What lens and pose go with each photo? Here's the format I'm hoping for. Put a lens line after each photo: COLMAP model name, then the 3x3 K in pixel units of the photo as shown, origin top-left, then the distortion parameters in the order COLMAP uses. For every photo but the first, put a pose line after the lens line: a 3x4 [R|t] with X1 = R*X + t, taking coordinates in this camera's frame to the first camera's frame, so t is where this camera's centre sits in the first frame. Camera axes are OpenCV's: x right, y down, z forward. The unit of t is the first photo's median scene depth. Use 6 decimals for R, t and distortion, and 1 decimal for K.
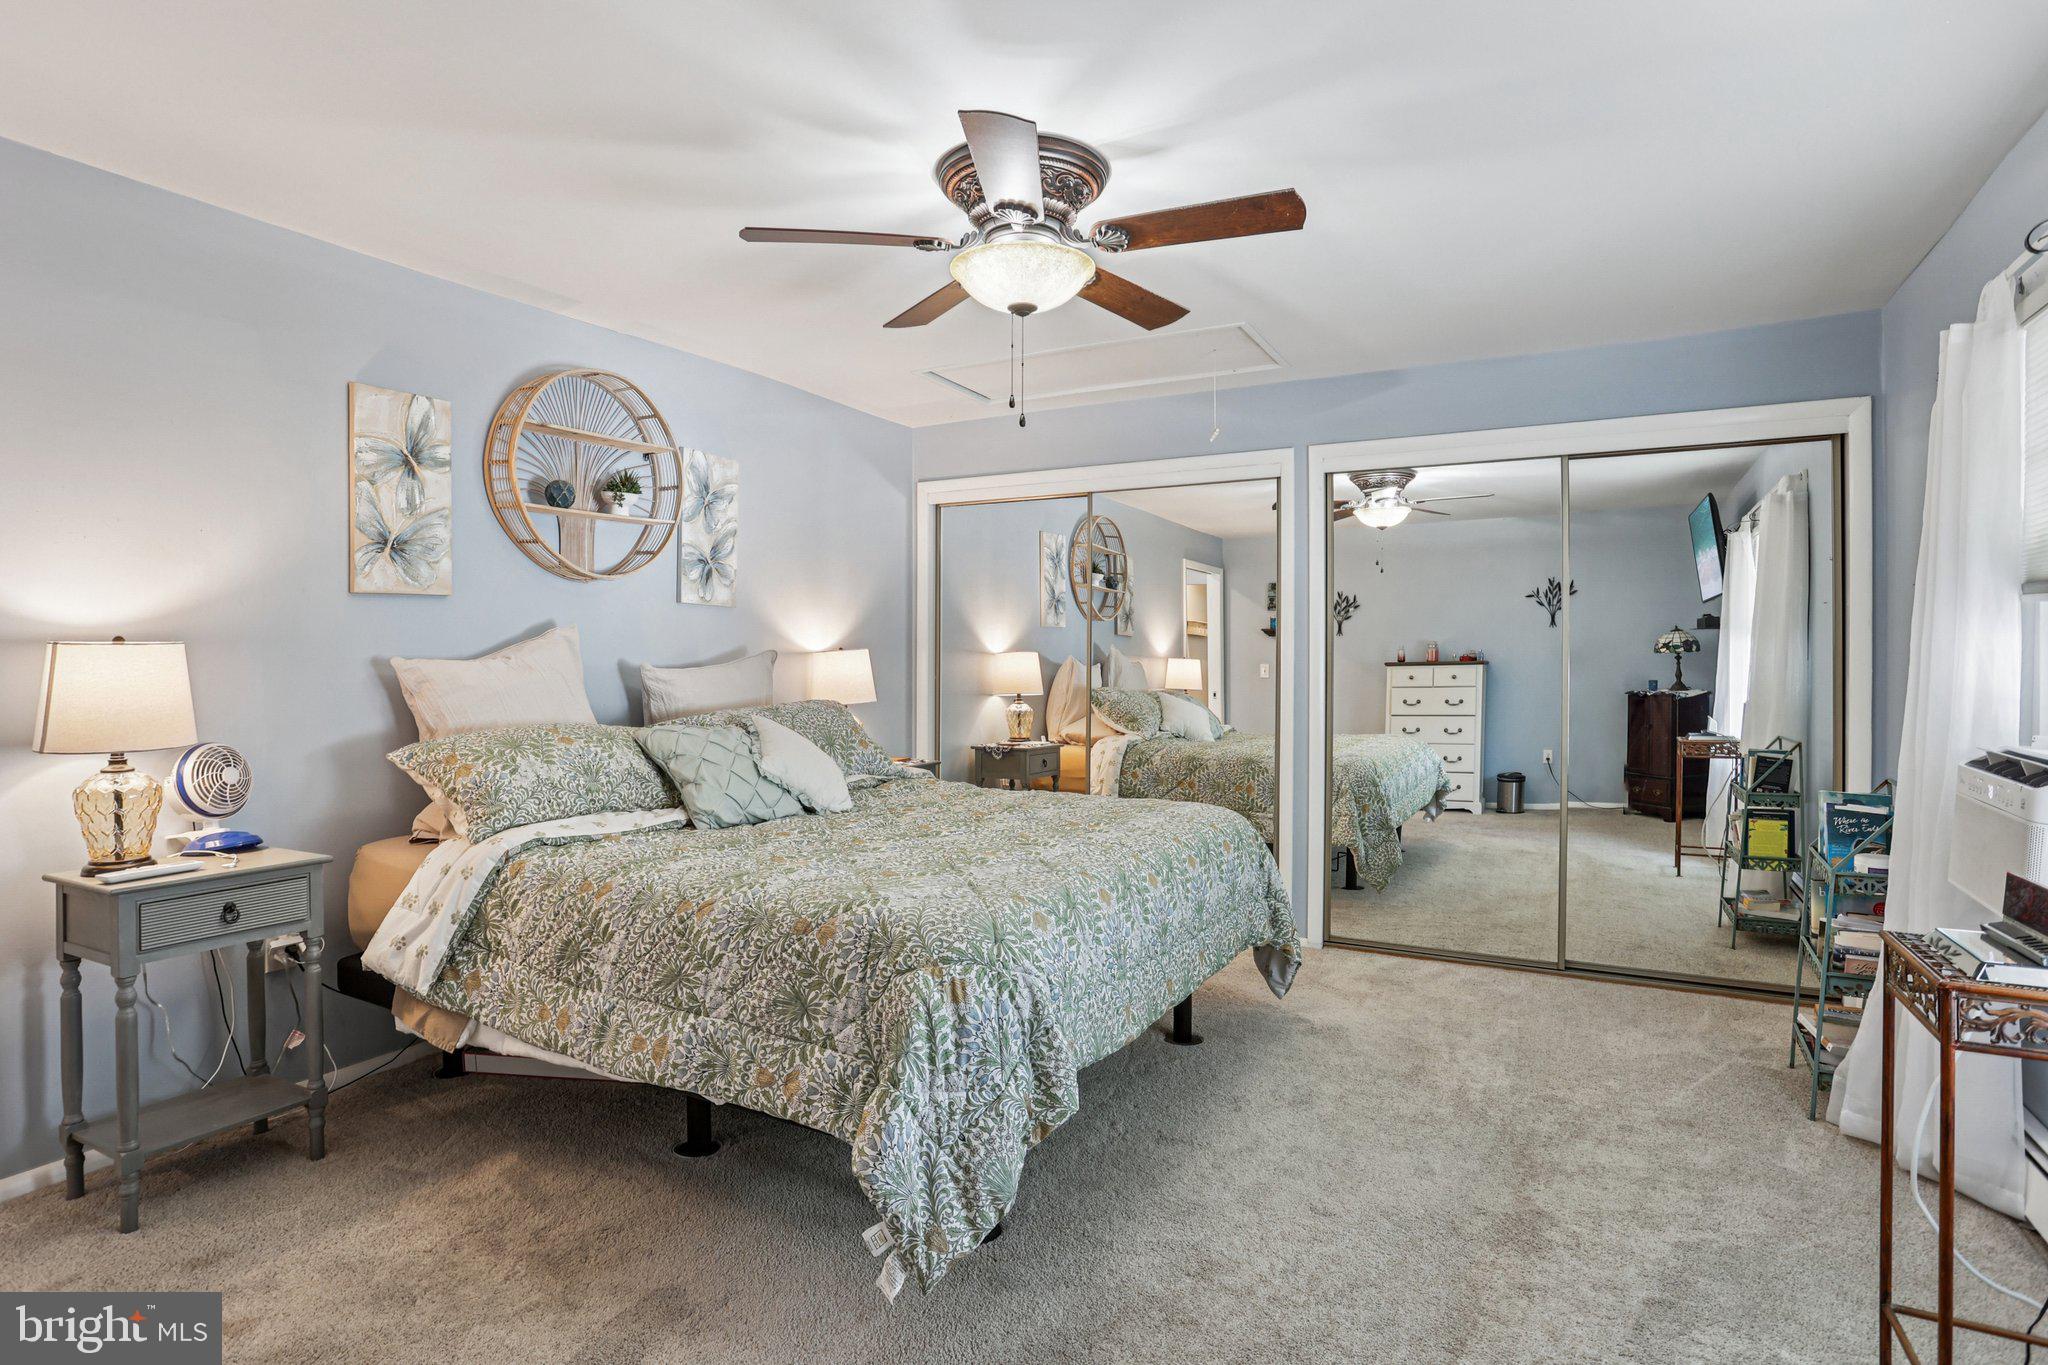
lens RADIAL K [[1062.5, 0, 1007.8], [0, 1062.5, 667.1], [0, 0, 1]] dist [-0.070712, 0.030248]
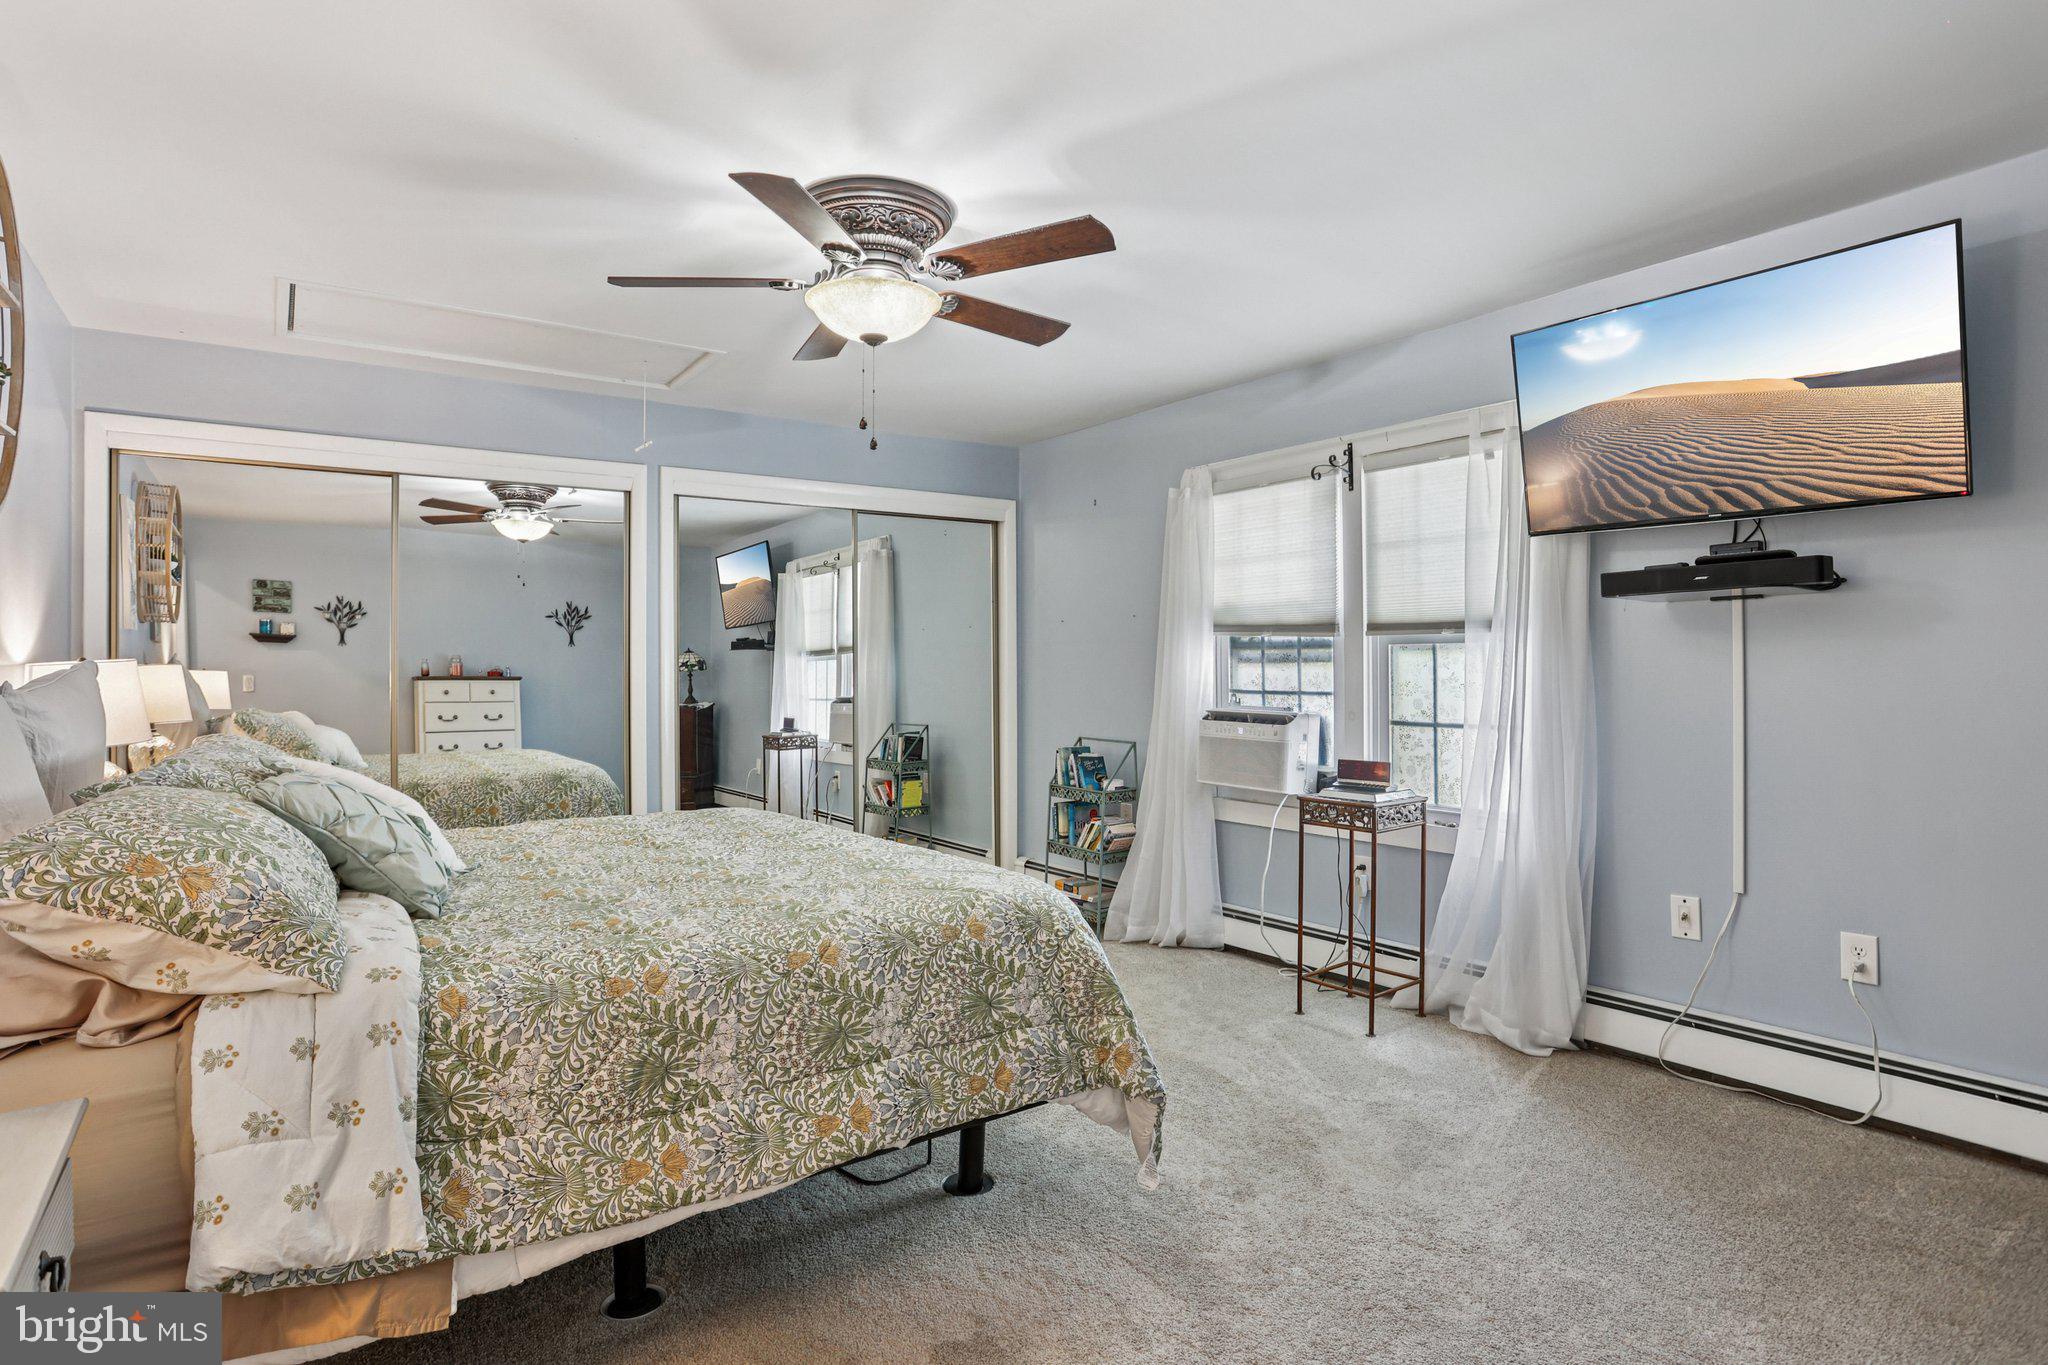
lens RADIAL K [[1062.5, 0, 1007.6], [0, 1062.5, 682.2], [0, 0, 1]] dist [-0.070712, 0.030248]
pose [[0.422266, -0.015903, 0.906332, -0.513250], [0.016444, 0.999816, 0.009882, -0.000742], [-0.906323, 0.010731, 0.422450, 0.247971]]
